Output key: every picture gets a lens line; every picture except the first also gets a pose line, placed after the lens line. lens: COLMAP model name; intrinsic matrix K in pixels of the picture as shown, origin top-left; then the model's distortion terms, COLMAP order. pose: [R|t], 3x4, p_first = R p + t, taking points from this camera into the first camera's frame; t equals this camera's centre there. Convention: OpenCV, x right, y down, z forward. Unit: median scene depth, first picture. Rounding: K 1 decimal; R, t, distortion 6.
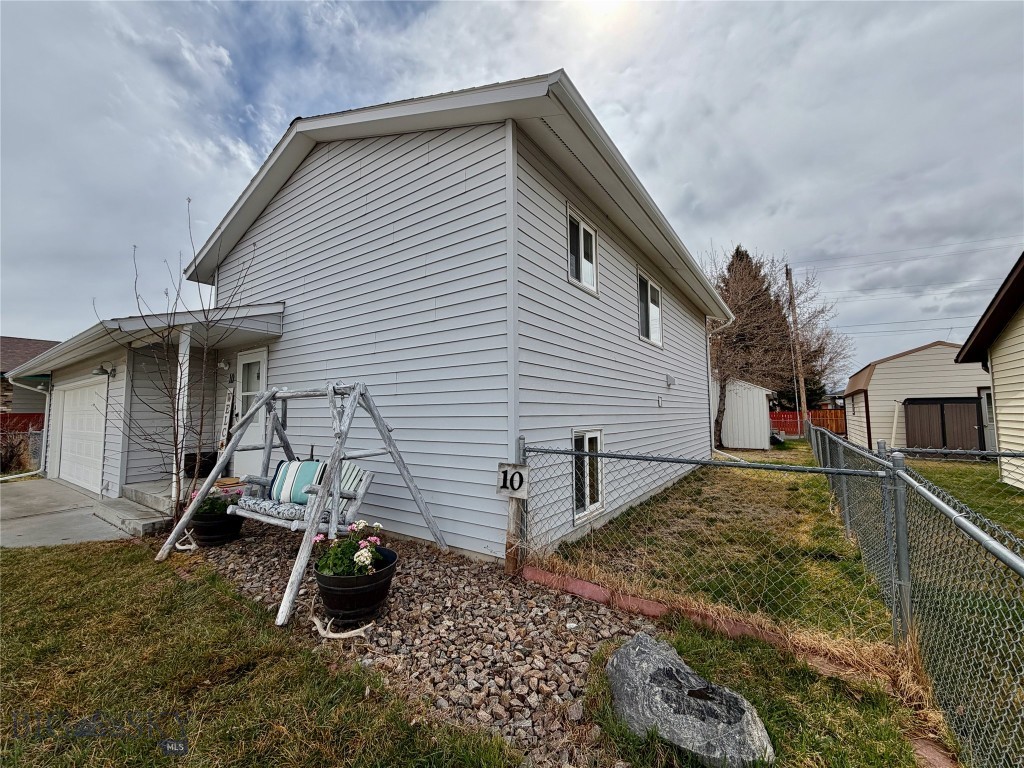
lens RADIAL K [[414.8, 0, 512.0], [0, 414.8, 384.0], [0, 0, 1]] dist [-0.001357, 0.000529]
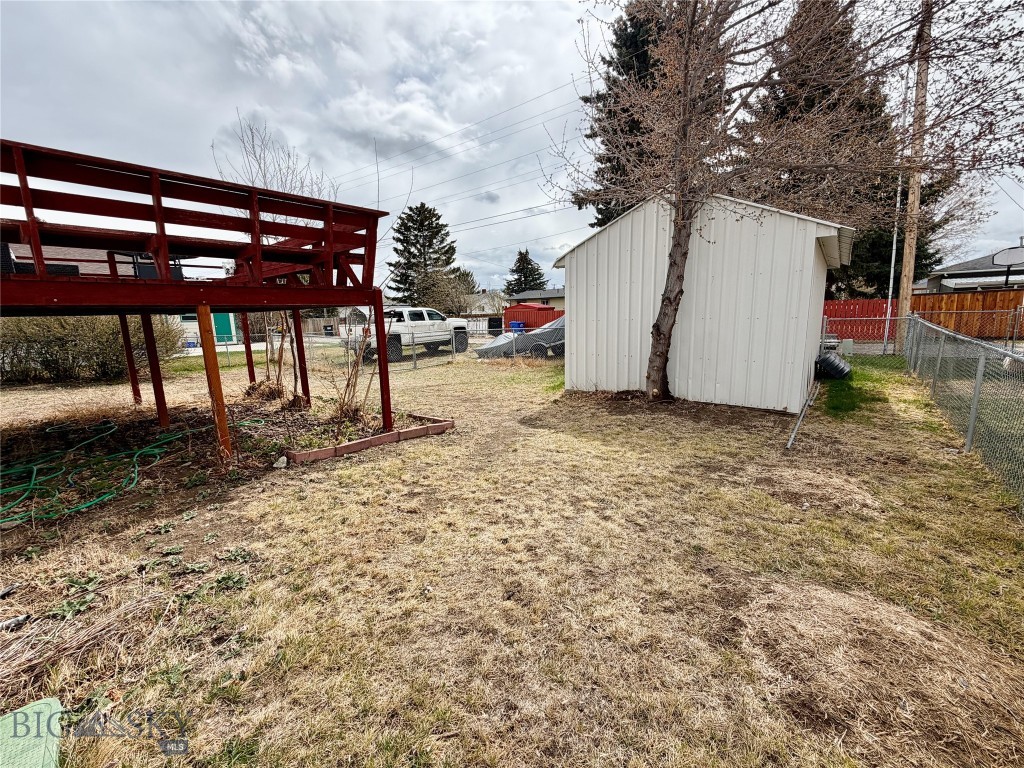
lens RADIAL K [[414.8, 0, 512.0], [0, 414.8, 384.0], [0, 0, 1]] dist [-0.001357, 0.000529]
pose [[0.995435, -0.004956, -0.095313, 0.400317], [0.027181, 0.972015, 0.233340, 0.049524], [0.091489, -0.234866, 0.967713, 0.631467]]
